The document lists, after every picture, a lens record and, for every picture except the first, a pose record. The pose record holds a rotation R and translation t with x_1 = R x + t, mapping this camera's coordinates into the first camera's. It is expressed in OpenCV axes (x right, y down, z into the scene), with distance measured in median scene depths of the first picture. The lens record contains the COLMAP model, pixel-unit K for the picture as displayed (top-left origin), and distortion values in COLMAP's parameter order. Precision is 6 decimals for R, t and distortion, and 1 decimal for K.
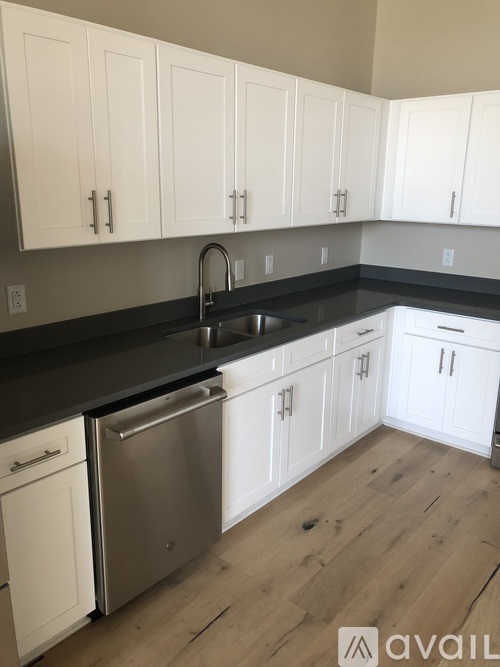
lens RADIAL K [[562.3, 0, 246.8], [0, 562.3, 328.7], [0, 0, 1]] dist [0.004684, 0.004965]
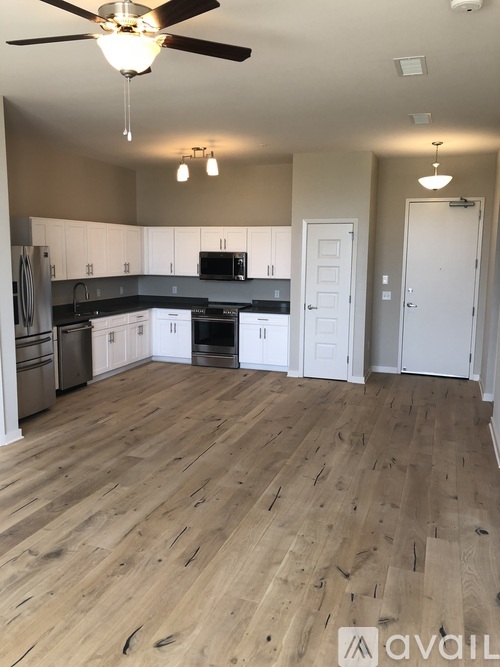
lens RADIAL K [[554.1, 0, 250.0], [0, 554.1, 333.5], [0, 0, 1]] dist [0.087822, 0.000381]
pose [[0.934446, -0.053853, 0.352011, -0.218461], [0.089560, 0.992267, -0.085941, 0.342322], [-0.344660, 0.111833, 0.932042, -1.530586]]
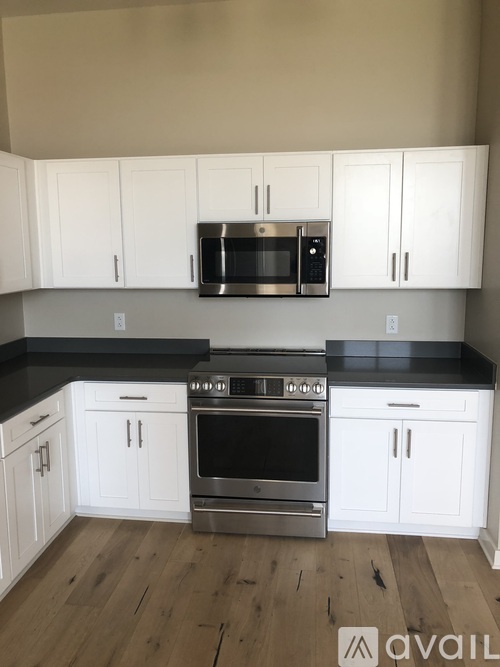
lens RADIAL K [[562.3, 0, 246.8], [0, 562.3, 328.7], [0, 0, 1]] dist [0.004684, 0.004965]
pose [[0.842471, -0.106305, 0.528150, 0.037172], [0.156558, 0.986341, -0.051202, -0.037304], [-0.515493, 0.125822, 0.847606, 0.087348]]
